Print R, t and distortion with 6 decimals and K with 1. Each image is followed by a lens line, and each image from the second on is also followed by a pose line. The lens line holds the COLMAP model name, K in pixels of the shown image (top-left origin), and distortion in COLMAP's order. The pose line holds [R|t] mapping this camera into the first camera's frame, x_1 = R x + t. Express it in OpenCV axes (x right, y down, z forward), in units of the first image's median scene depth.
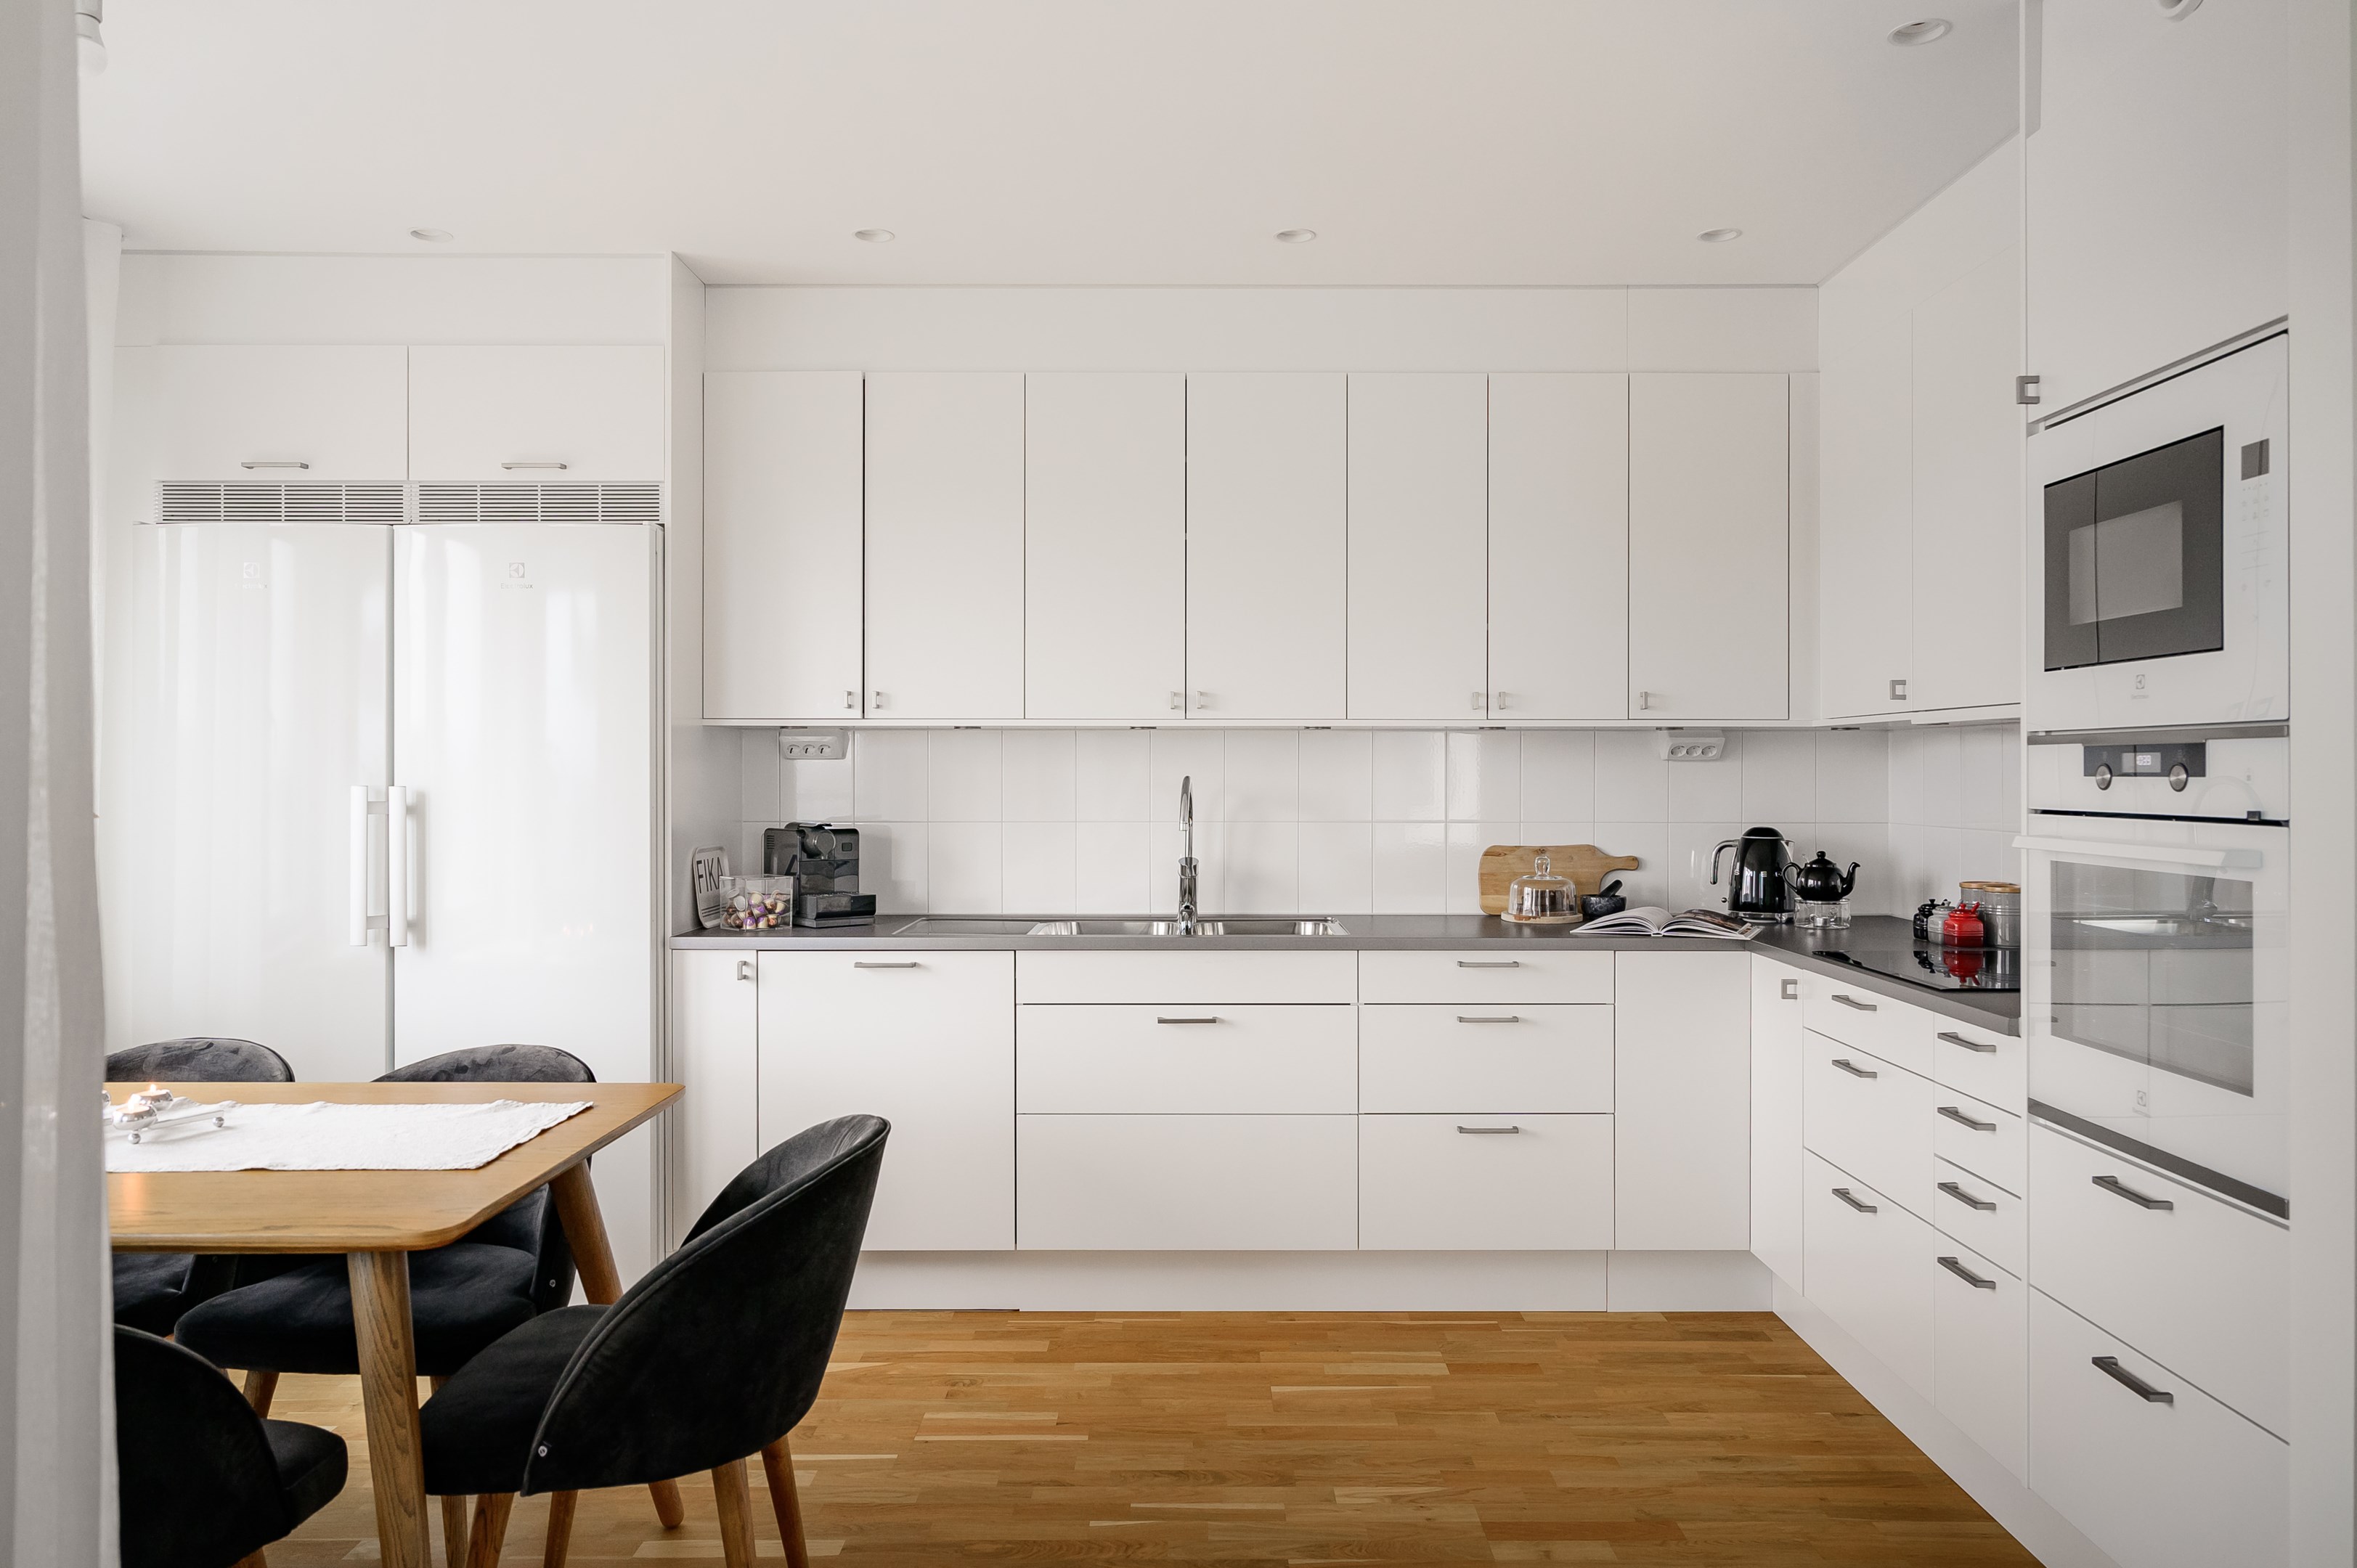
lens RADIAL K [[1590.5, 0, 1180.4], [0, 1590.5, 772.8], [0, 0, 1]] dist [-0.003121, 0.003329]
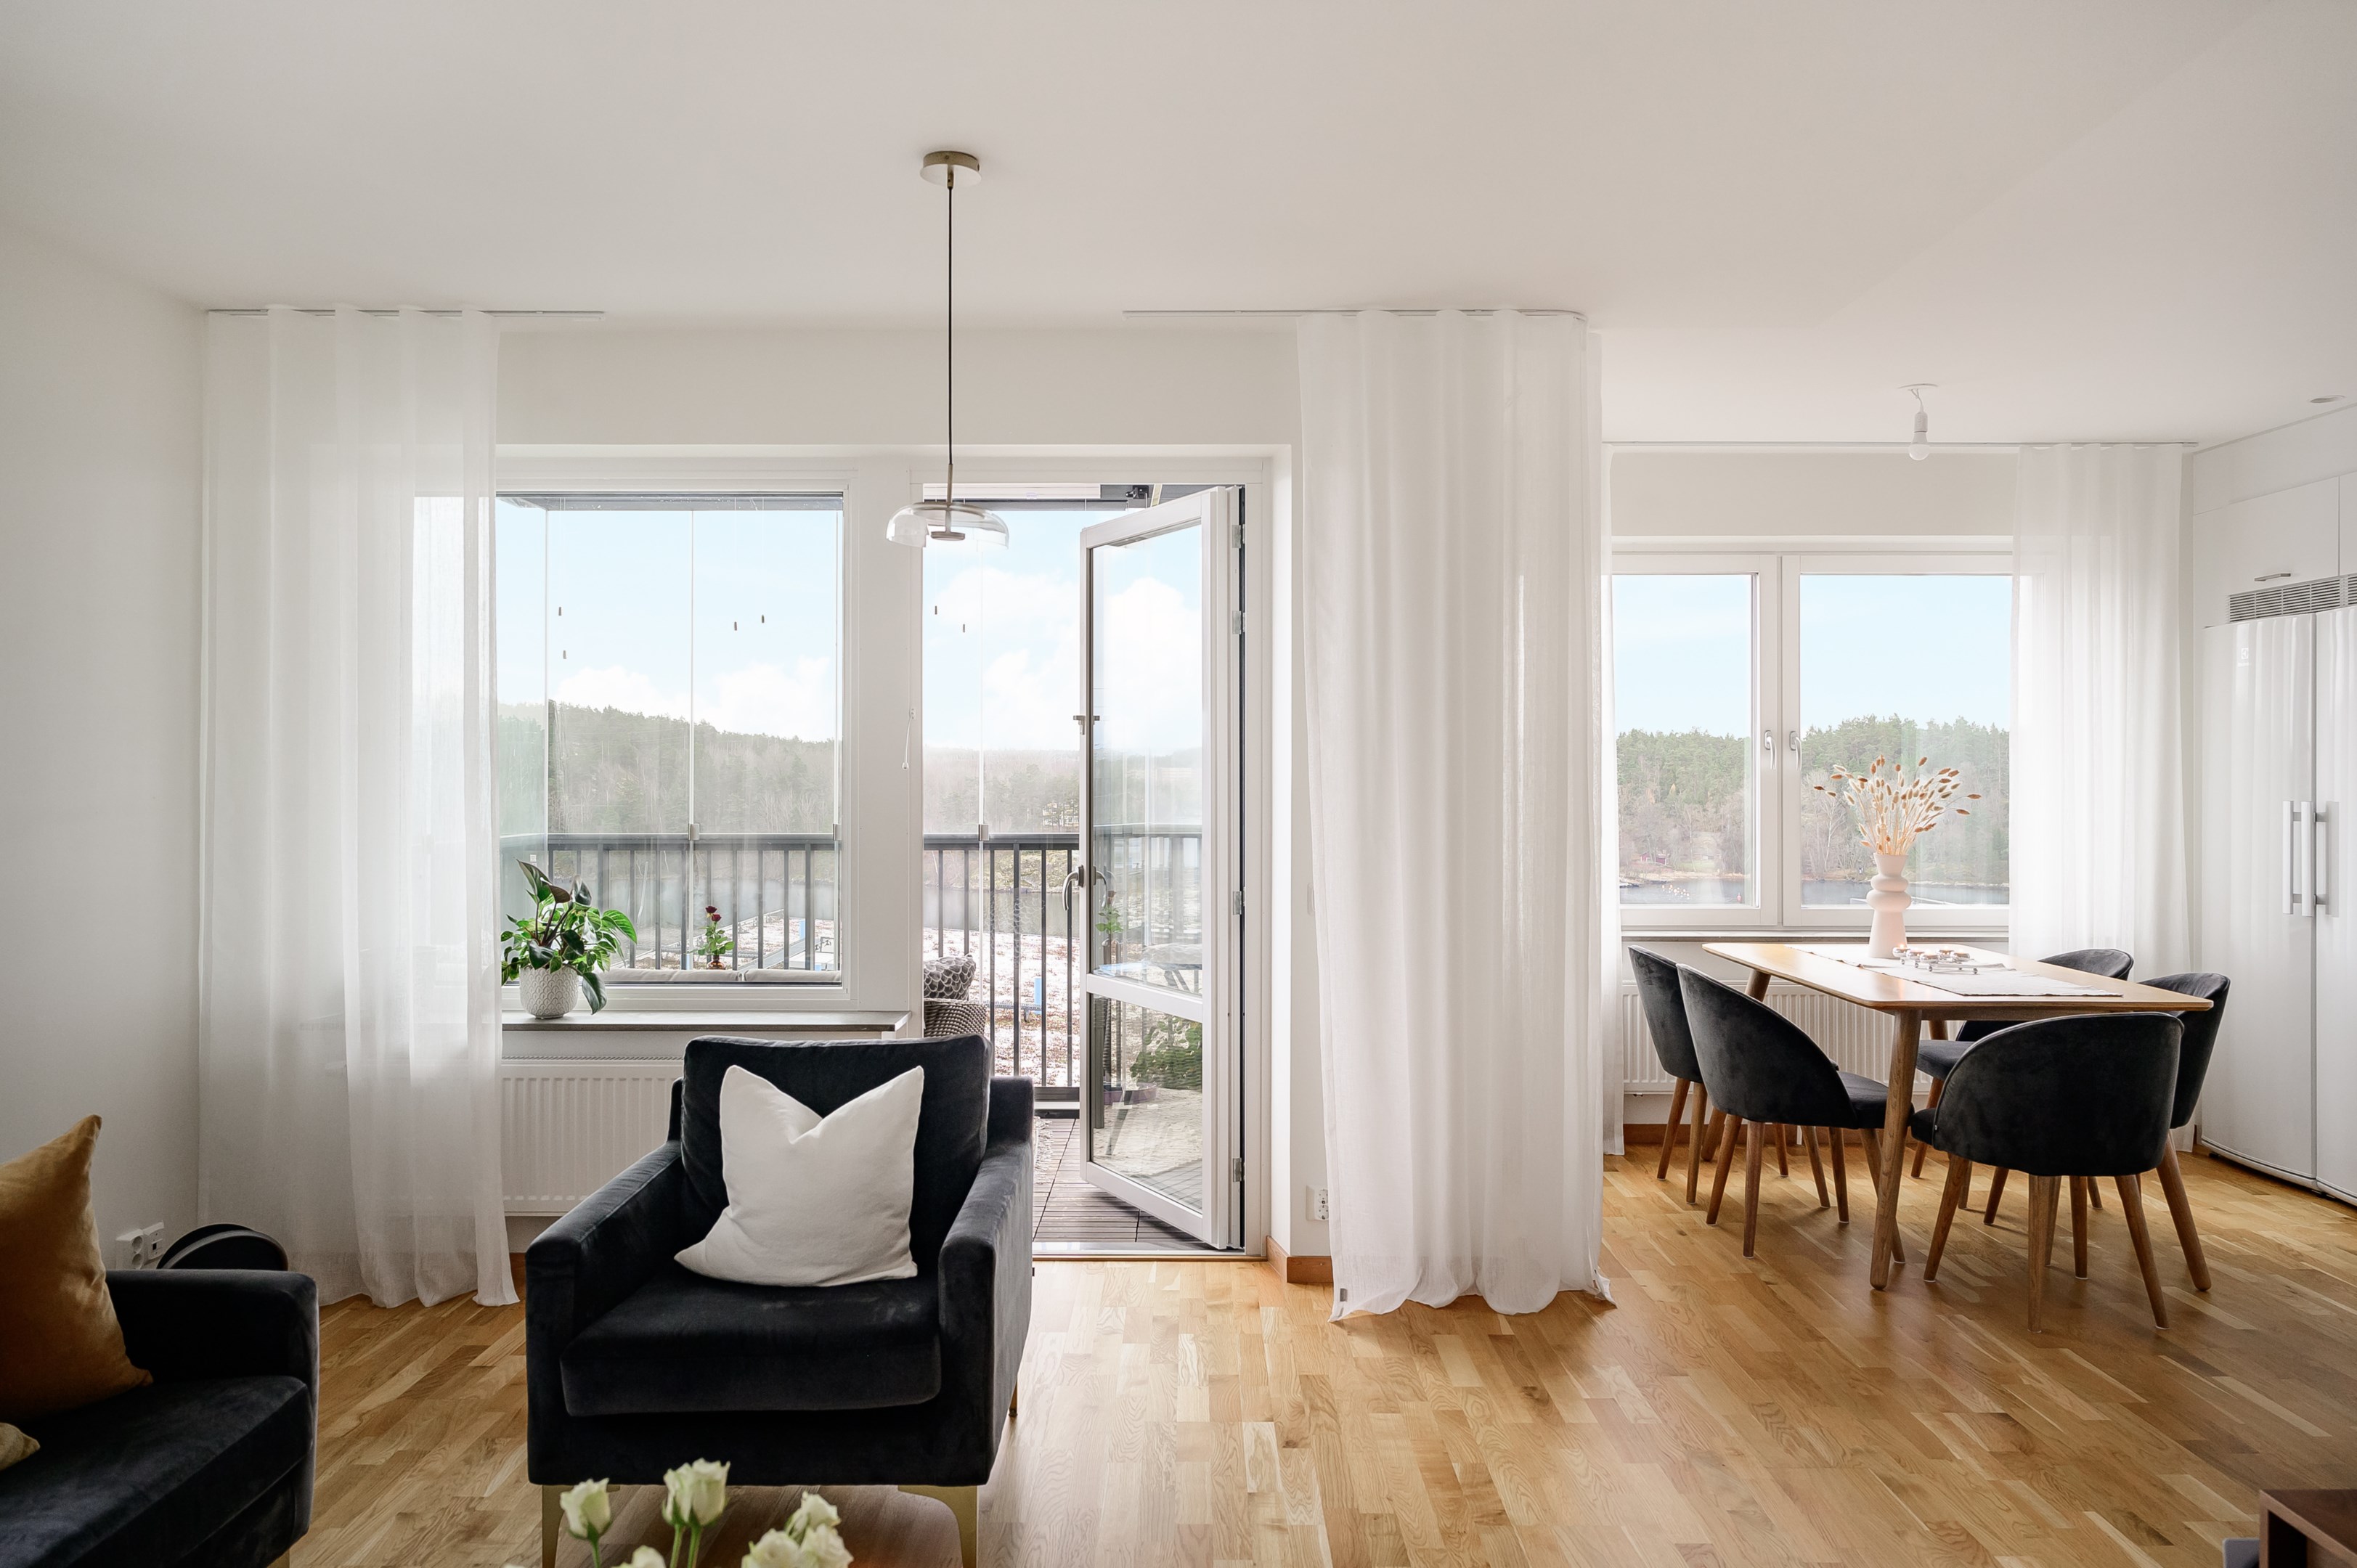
lens RADIAL K [[1660.8, 0, 1176.9], [0, 1660.8, 776.3], [0, 0, 1]] dist [-0.006941, 0.002436]
pose [[-0.006417, -0.000486, -0.999979, 0.931985], [-0.001619, 0.999999, -0.000475, -0.010800], [0.999978, 0.001616, -0.006418, 0.019500]]
